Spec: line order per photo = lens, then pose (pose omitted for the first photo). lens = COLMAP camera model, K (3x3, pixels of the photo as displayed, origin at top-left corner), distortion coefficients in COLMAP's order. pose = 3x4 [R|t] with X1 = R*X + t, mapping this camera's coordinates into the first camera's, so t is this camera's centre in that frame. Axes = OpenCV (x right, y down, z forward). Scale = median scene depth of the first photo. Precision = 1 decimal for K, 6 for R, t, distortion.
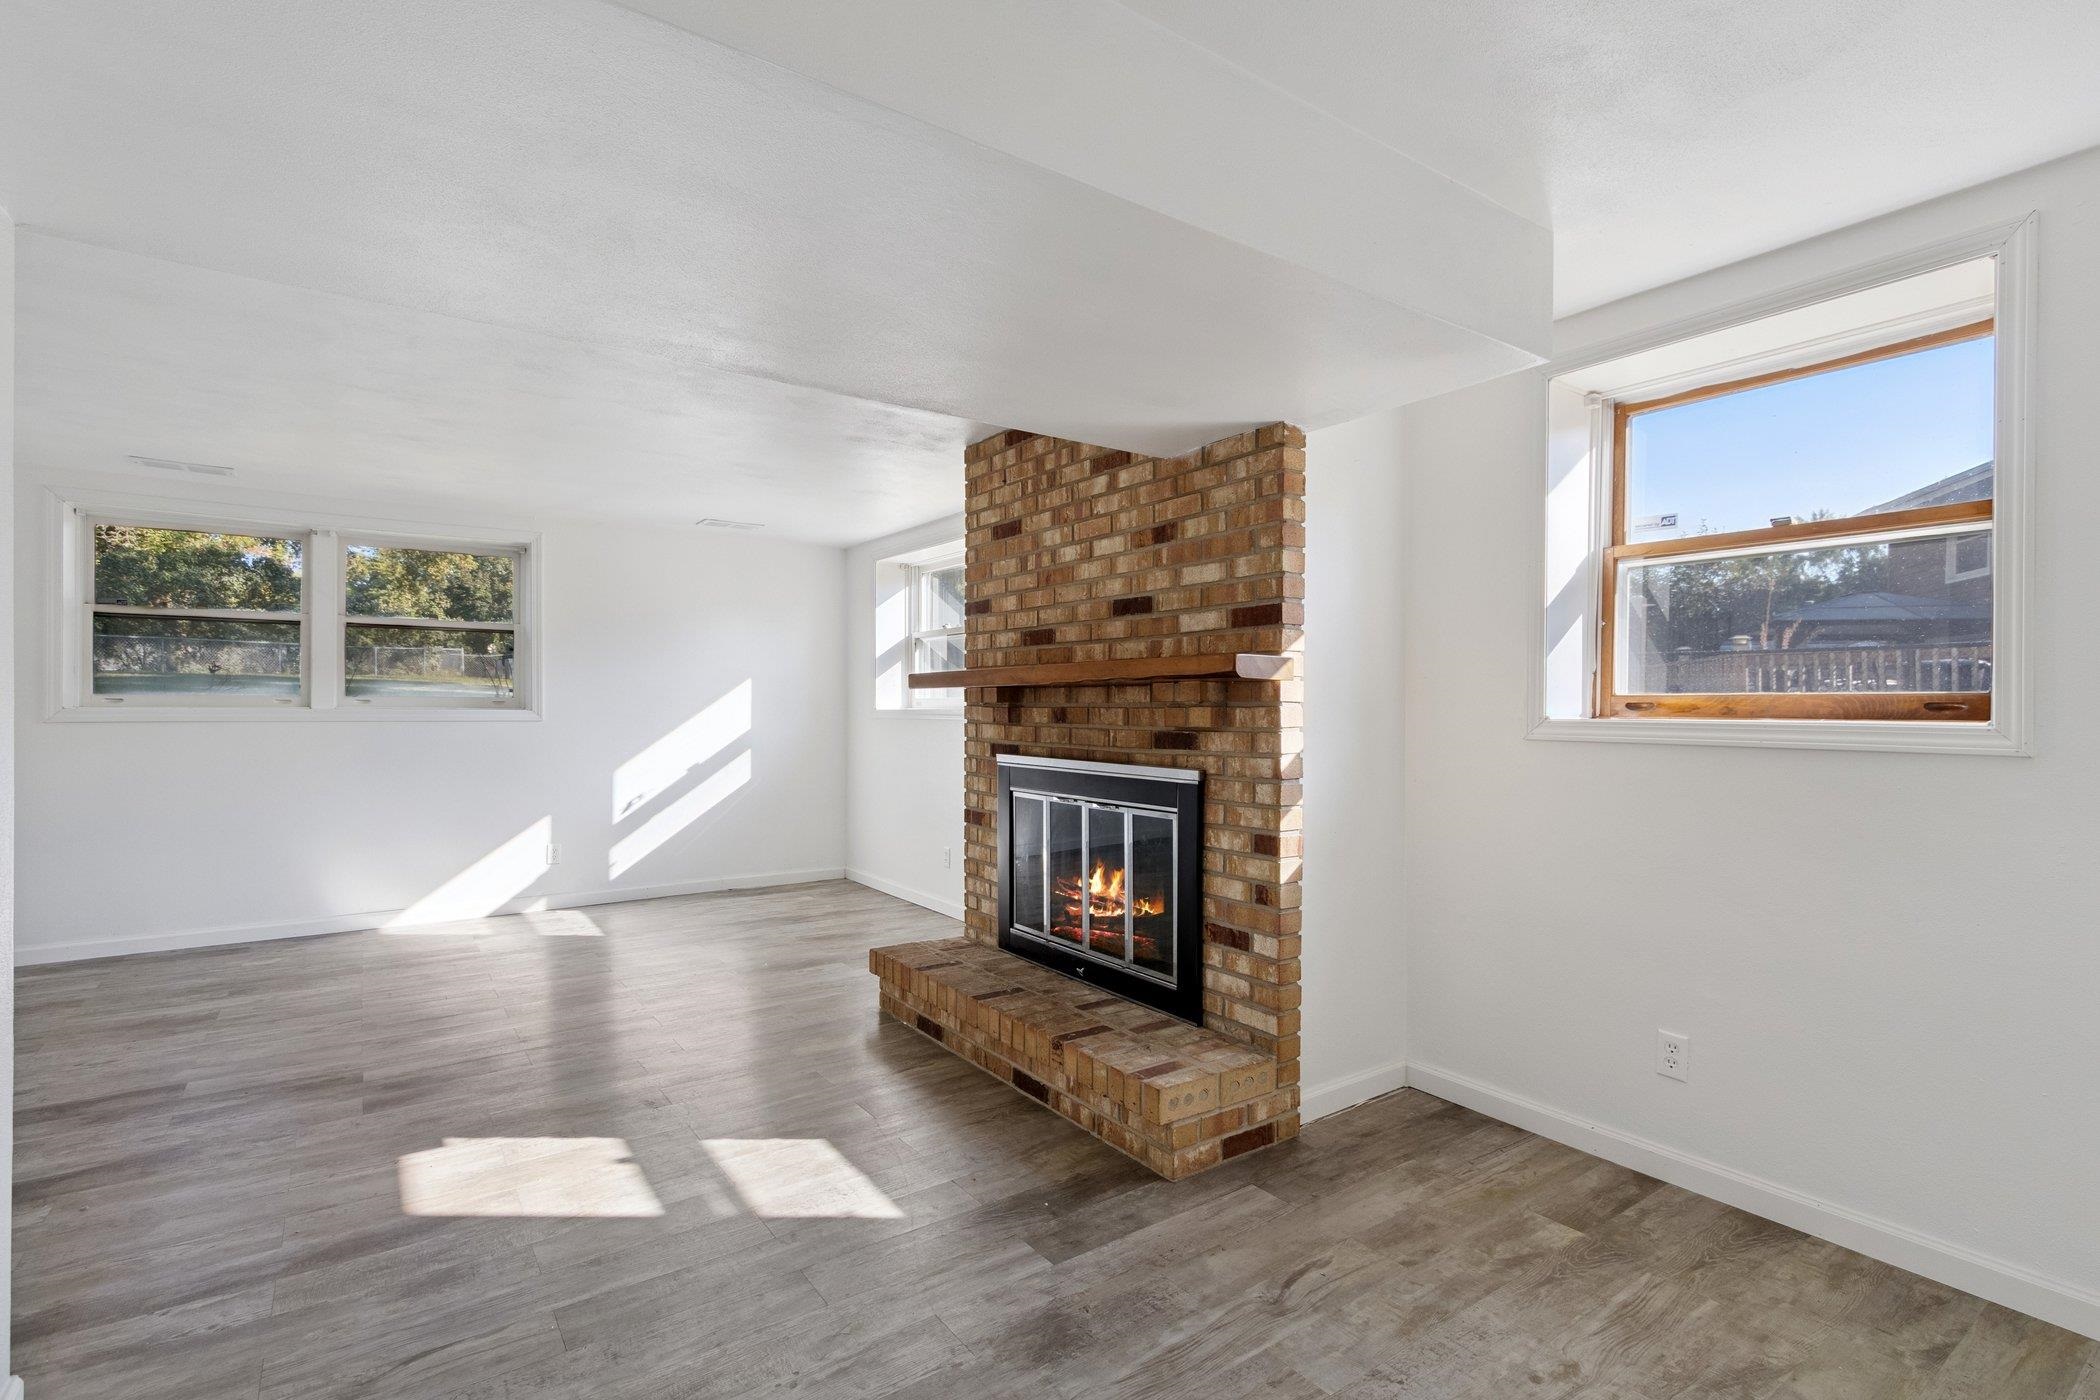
lens RADIAL K [[971.7, 0, 1054.0], [0, 971.7, 711.4], [0, 0, 1]] dist [0.007732, -0.002107]
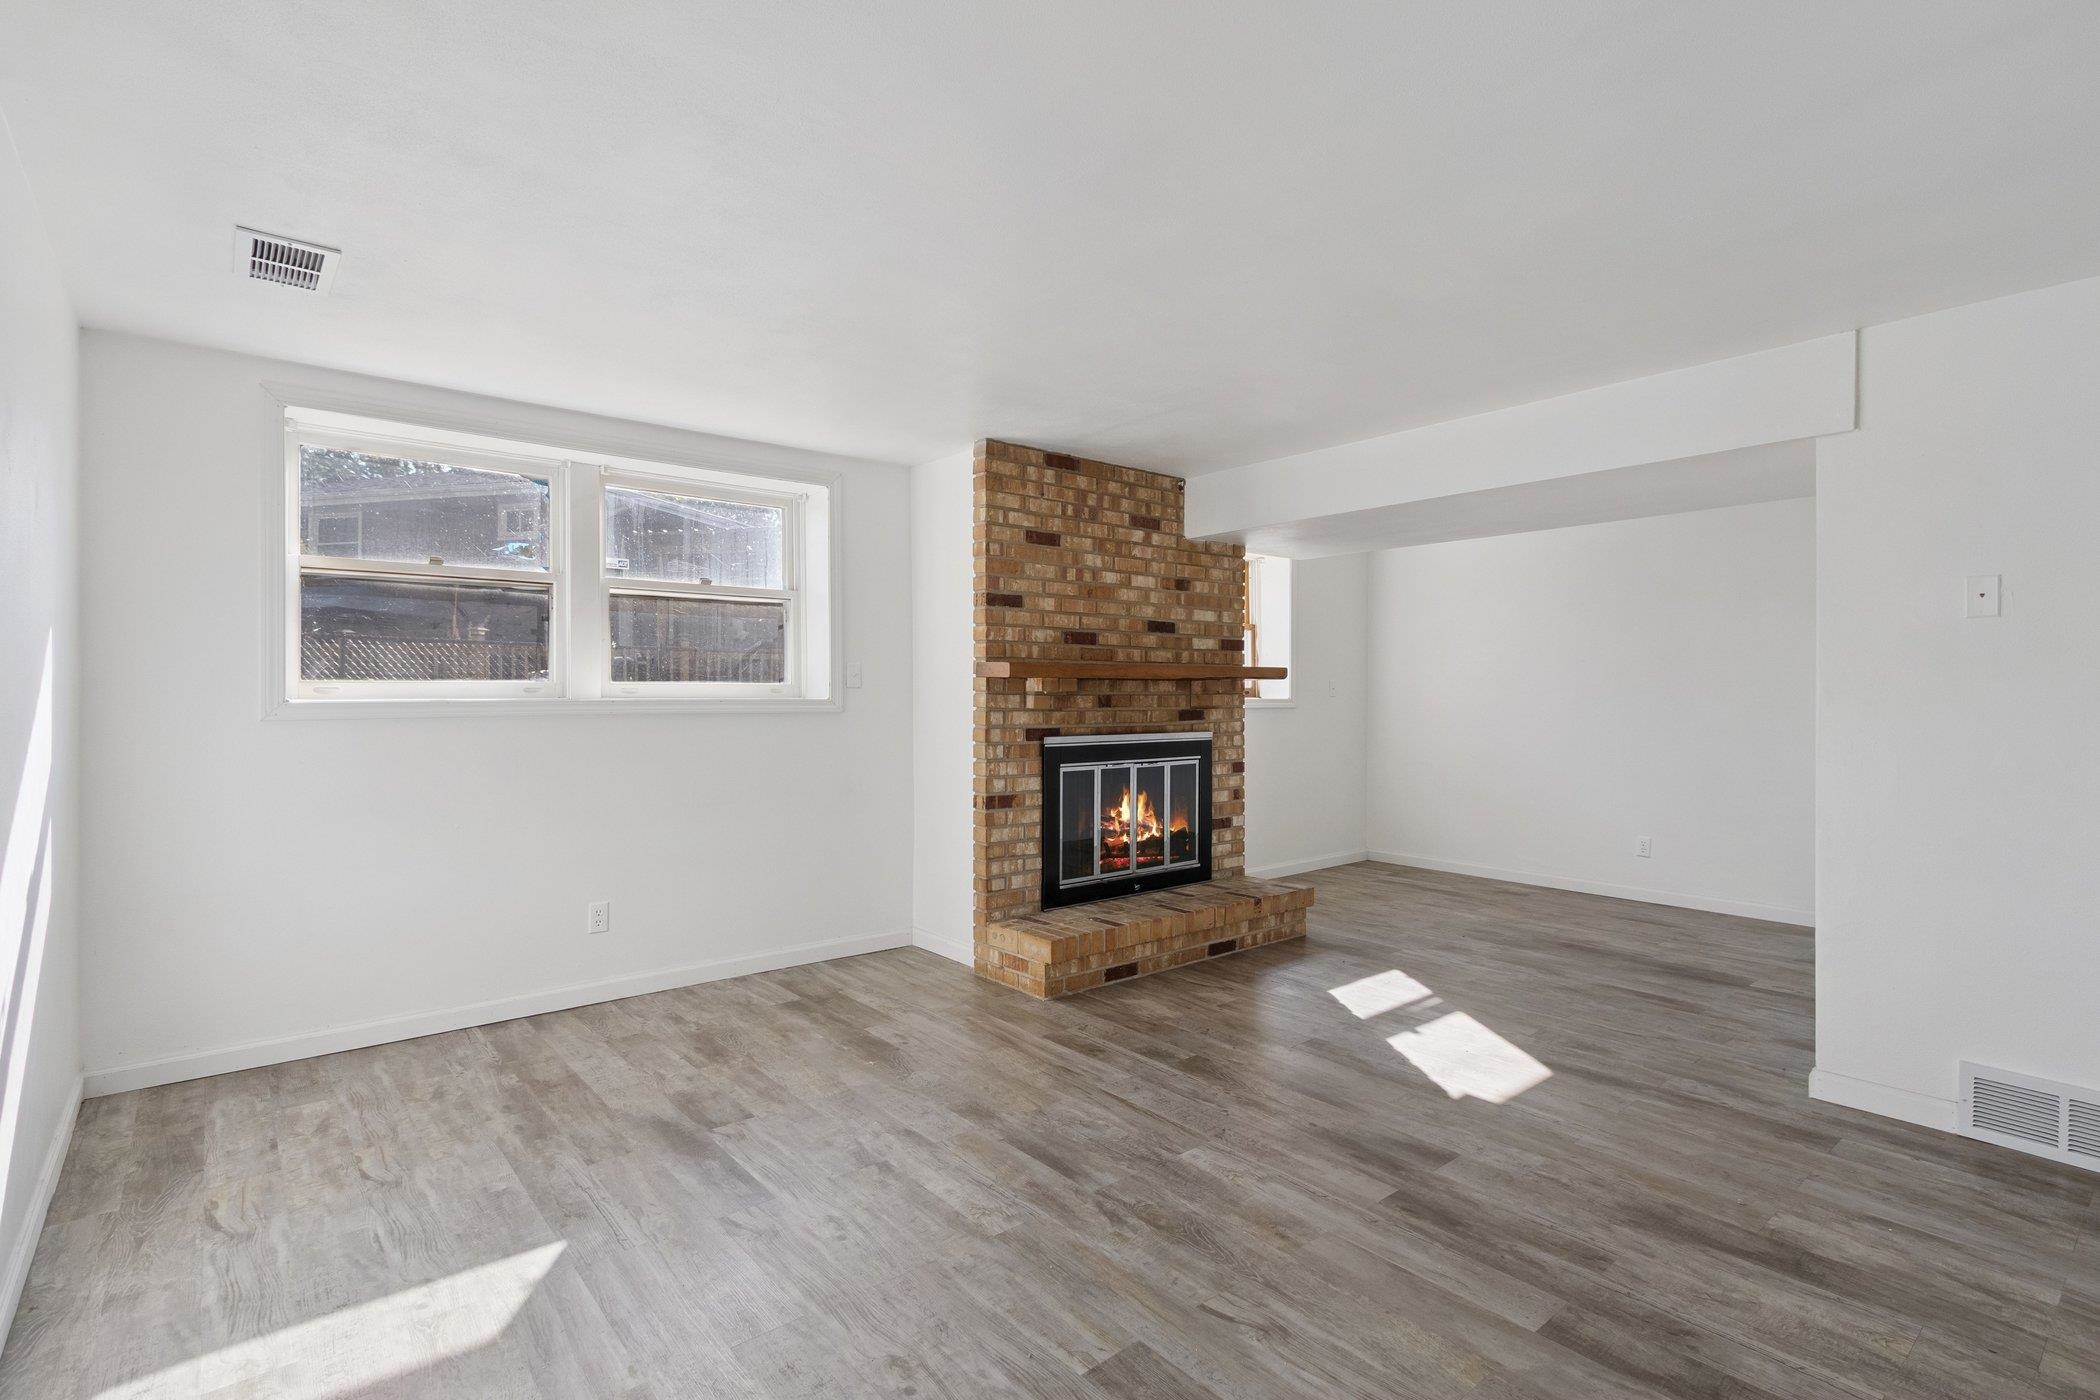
lens RADIAL K [[971.7, 0, 1037.8], [0, 971.7, 694.0], [0, 0, 1]] dist [0.007732, -0.002107]
pose [[-0.059914, -0.004628, 0.998193, -1.441614], [0.004382, 0.999978, 0.004899, -0.013928], [-0.998194, 0.004667, -0.059893, 1.318010]]
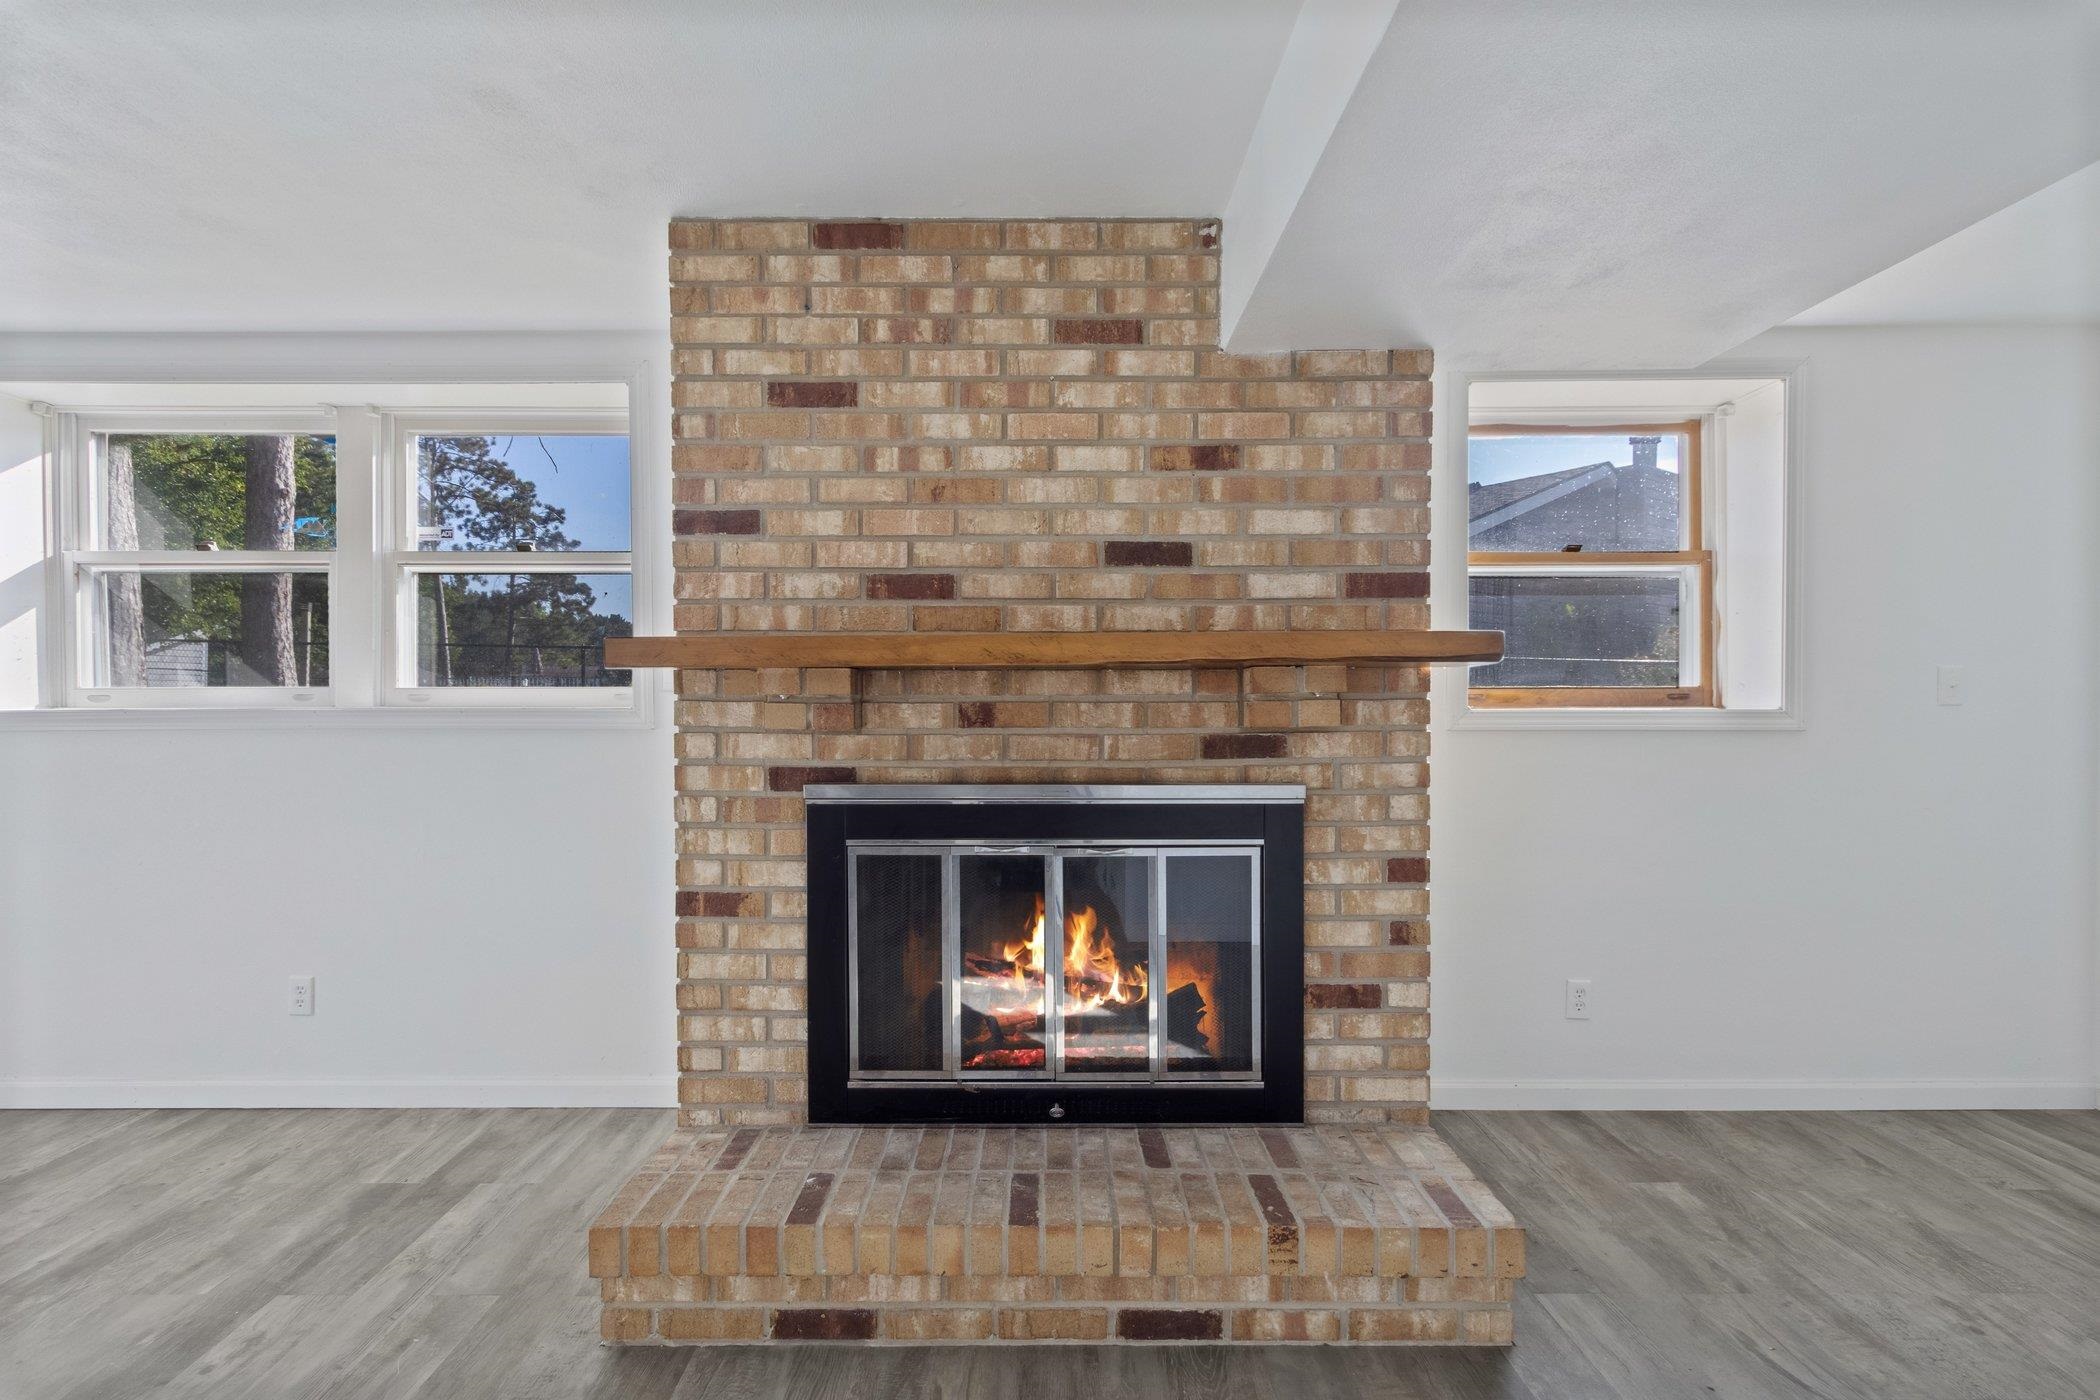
lens RADIAL K [[971.7, 0, 1035.6], [0, 971.7, 709.1], [0, 0, 1]] dist [0.007732, -0.002107]
pose [[0.581472, -0.012926, 0.813464, -0.541323], [0.009026, 0.999915, 0.009436, -0.005998], [-0.813517, 0.001855, 0.581539, 0.686066]]
